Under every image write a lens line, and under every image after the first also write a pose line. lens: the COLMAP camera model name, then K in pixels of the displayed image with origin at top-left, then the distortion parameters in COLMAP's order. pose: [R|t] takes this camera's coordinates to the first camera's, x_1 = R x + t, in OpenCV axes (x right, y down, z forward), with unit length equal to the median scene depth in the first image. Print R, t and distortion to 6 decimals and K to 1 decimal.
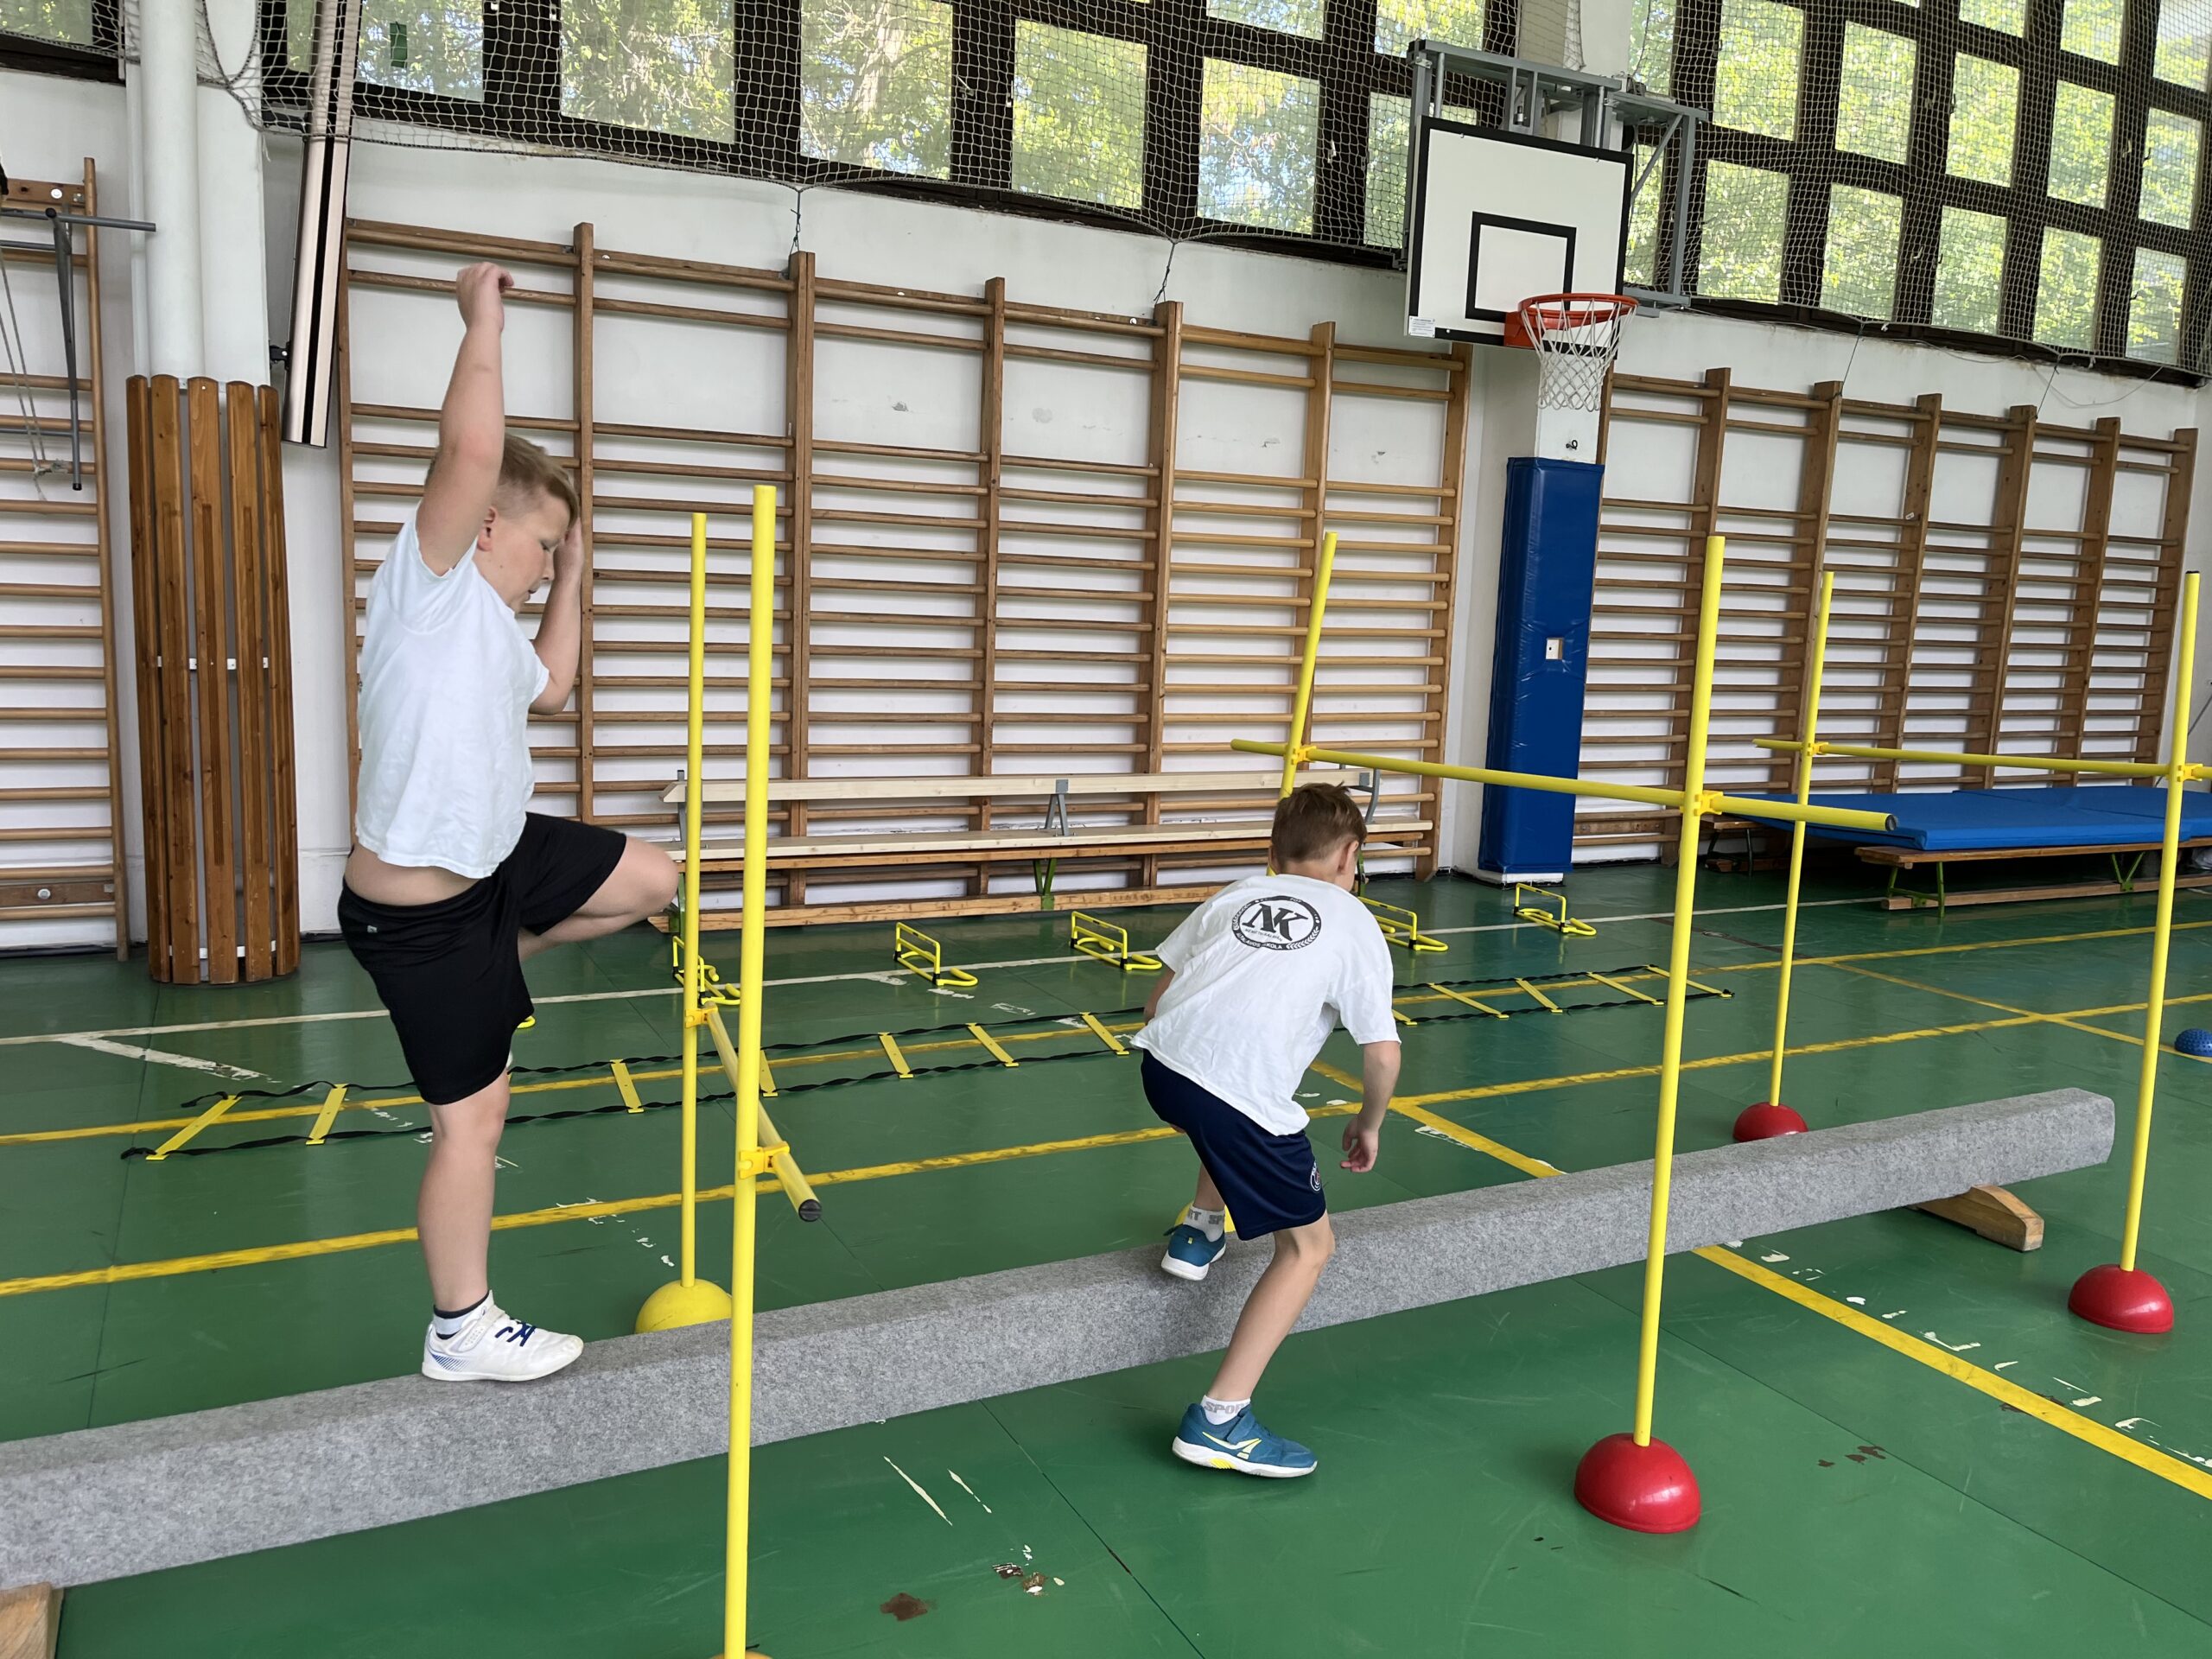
lens RADIAL K [[1622.5, 0, 1106.0], [0, 1622.5, 829.5], [0, 0, 1]] dist [0.030614, -0.002181]
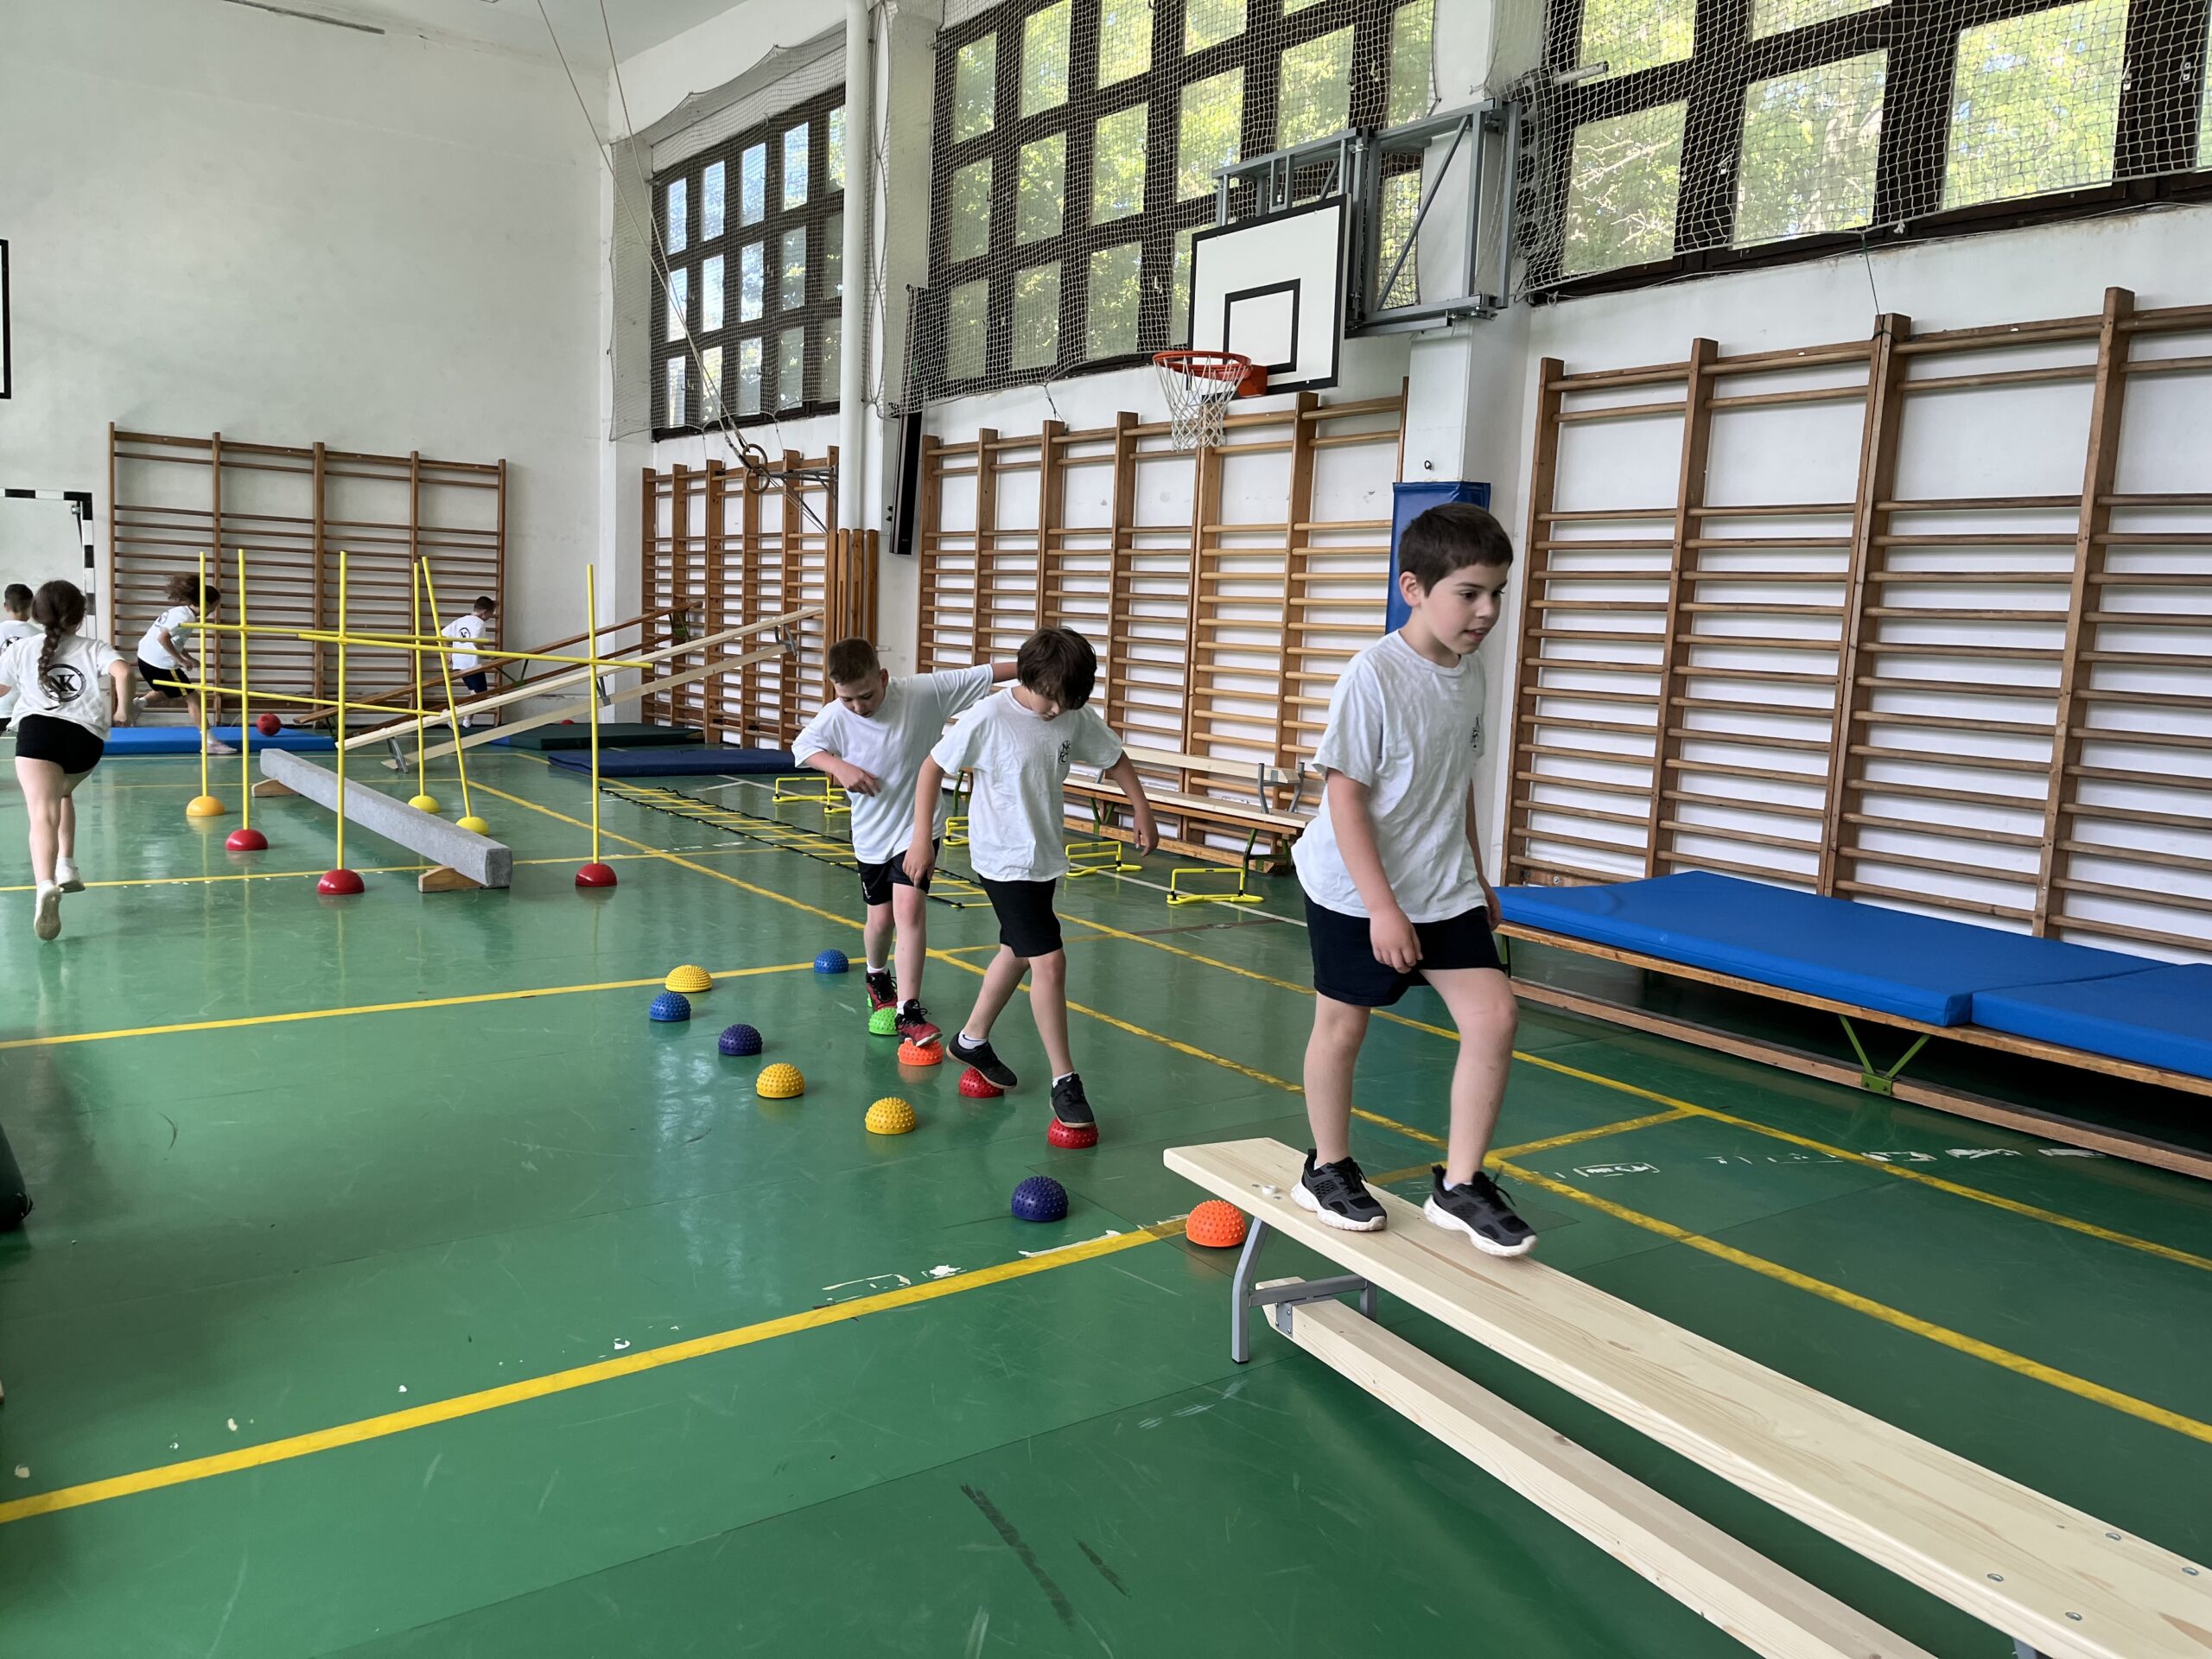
lens RADIAL K [[1673.2, 0, 1106.0], [0, 1673.2, 829.5], [0, 0, 1]] dist [0.005921, -0.002362]
pose [[0.160588, 0.101428, -0.981796, 1.081726], [-0.176647, 0.981599, 0.072515, -0.048837], [0.971086, 0.161787, 0.175550, 0.565285]]
